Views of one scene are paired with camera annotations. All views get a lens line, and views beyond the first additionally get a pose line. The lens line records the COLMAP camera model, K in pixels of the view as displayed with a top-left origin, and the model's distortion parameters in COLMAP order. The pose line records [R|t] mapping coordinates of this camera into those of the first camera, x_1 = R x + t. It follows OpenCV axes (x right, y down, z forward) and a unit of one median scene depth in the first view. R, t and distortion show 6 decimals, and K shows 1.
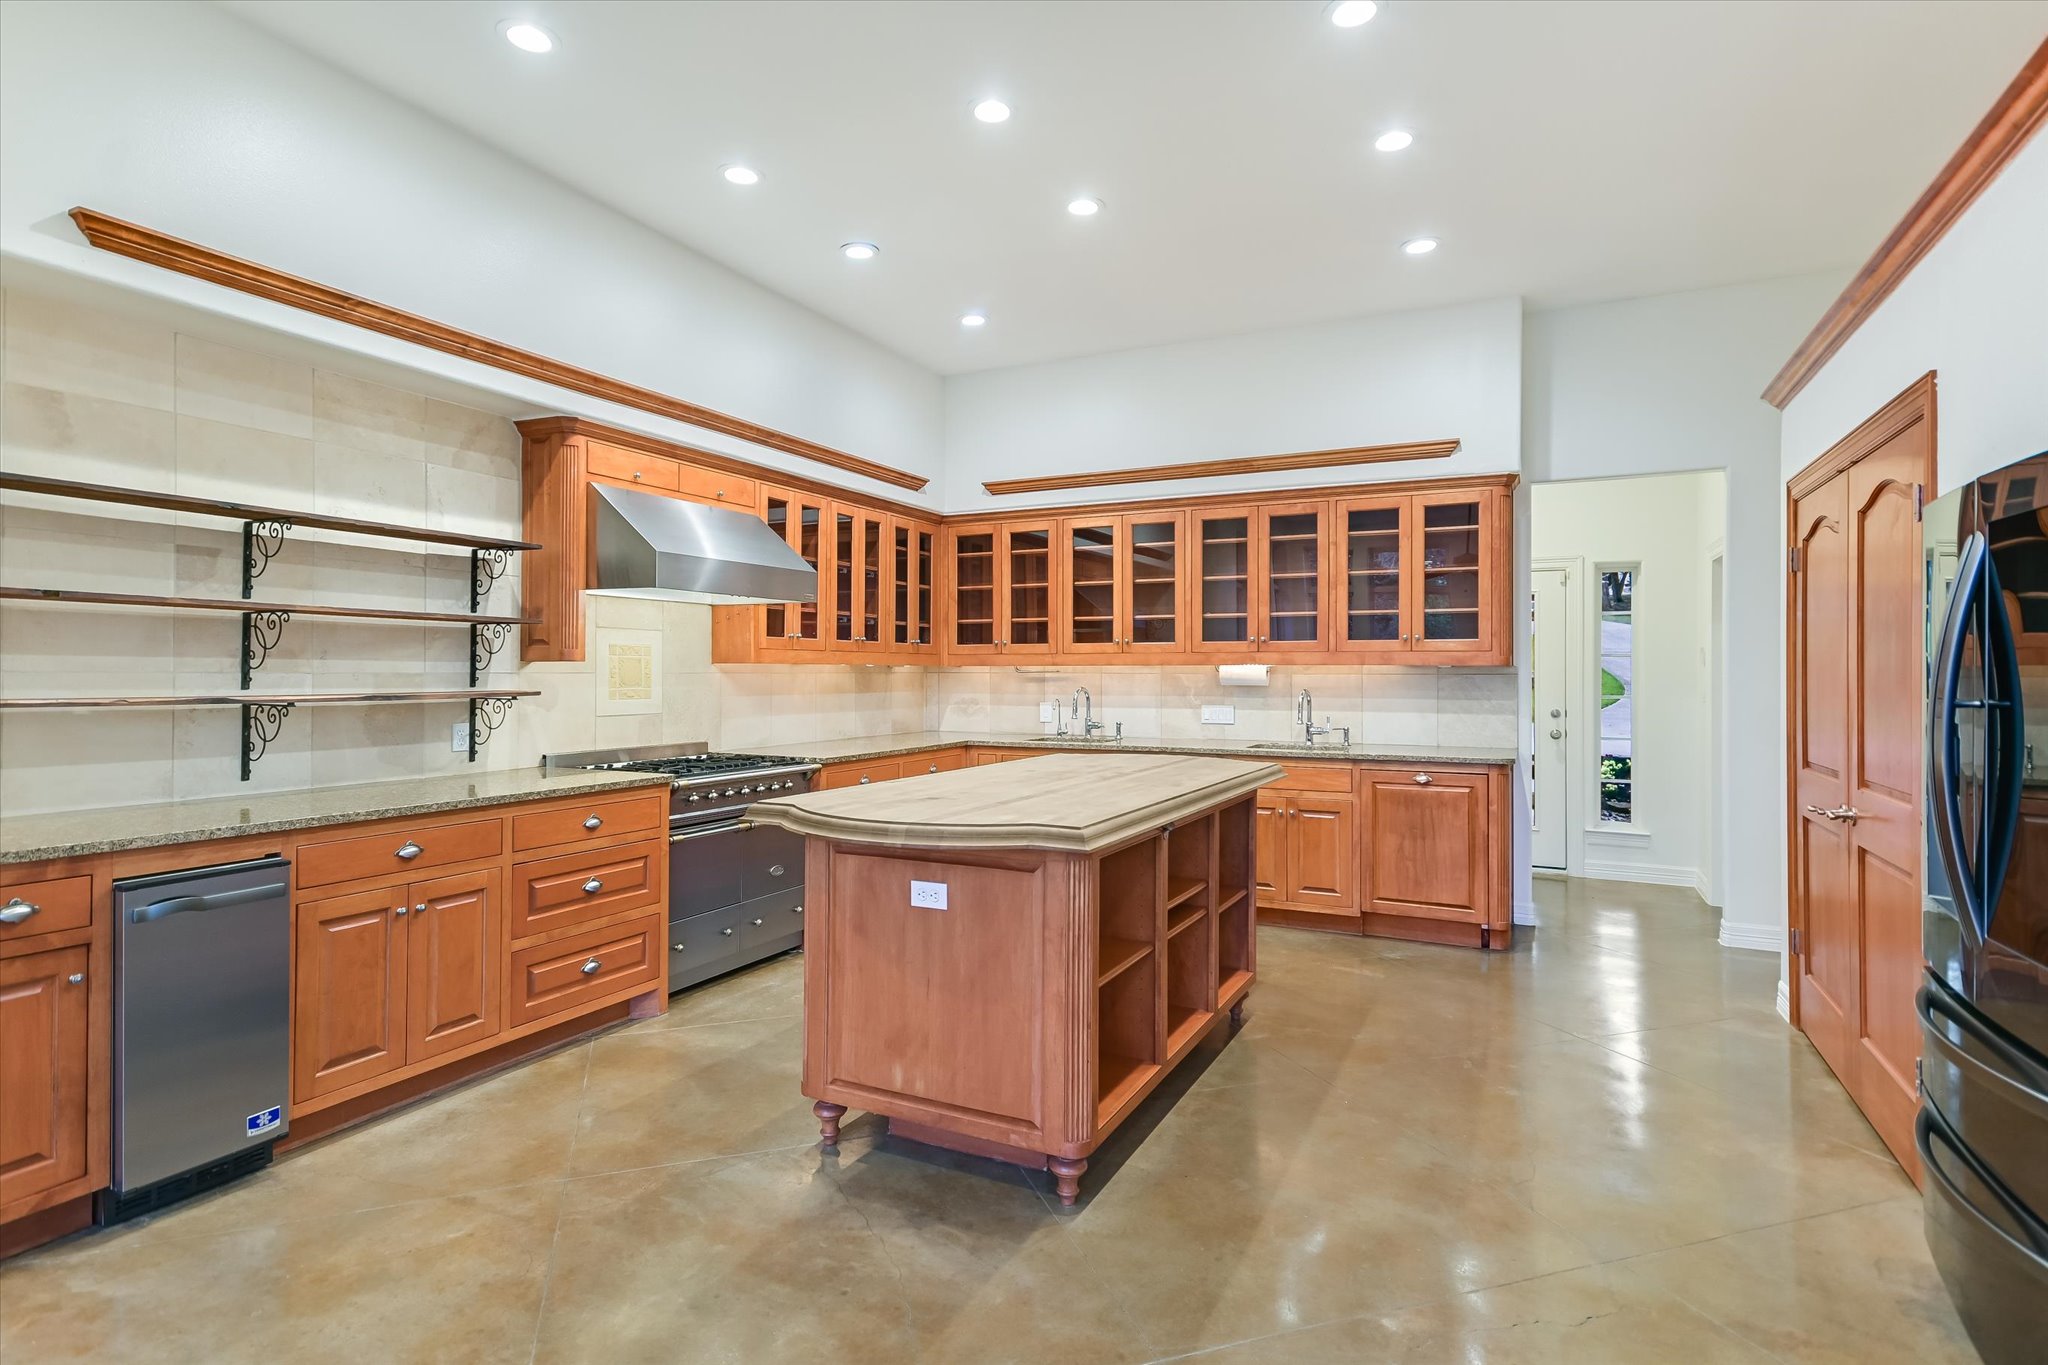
lens RADIAL K [[1035.3, 0, 1024.0], [0, 1035.3, 682.5], [0, 0, 1]] dist [0.002965, 0.000682]
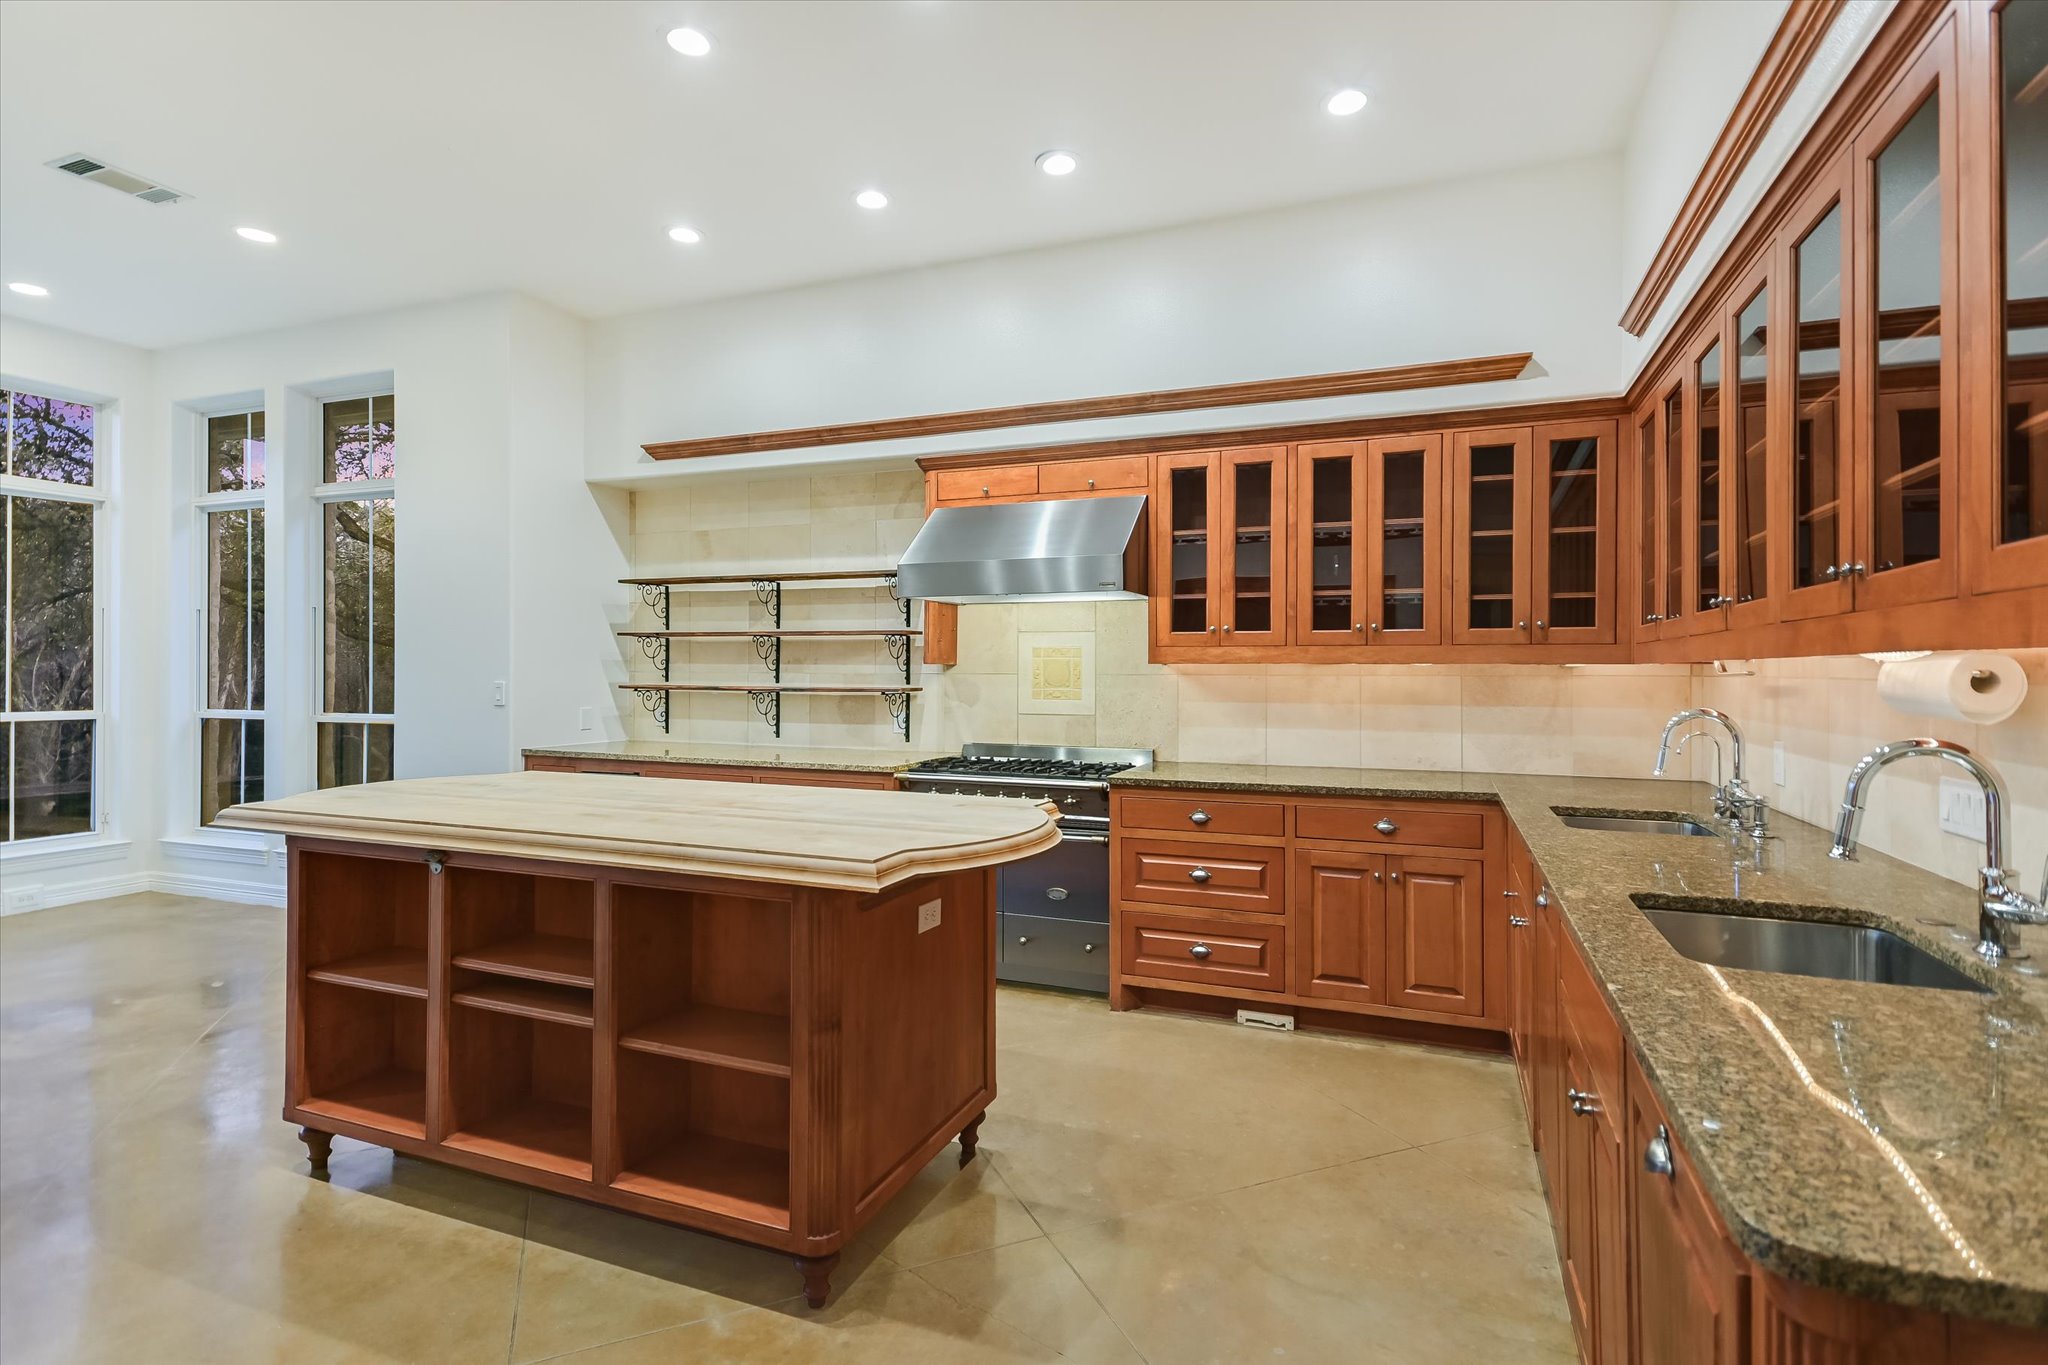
lens RADIAL K [[996.7, 0, 1021.1], [0, 996.7, 674.0], [0, 0, 1]] dist [0.008350, 0.000809]
pose [[0.075847, 0.000914, -0.997119, 0.748661], [-0.012039, 0.999928, 0.000001, -0.010764], [0.997047, 0.012005, 0.075853, 1.081110]]
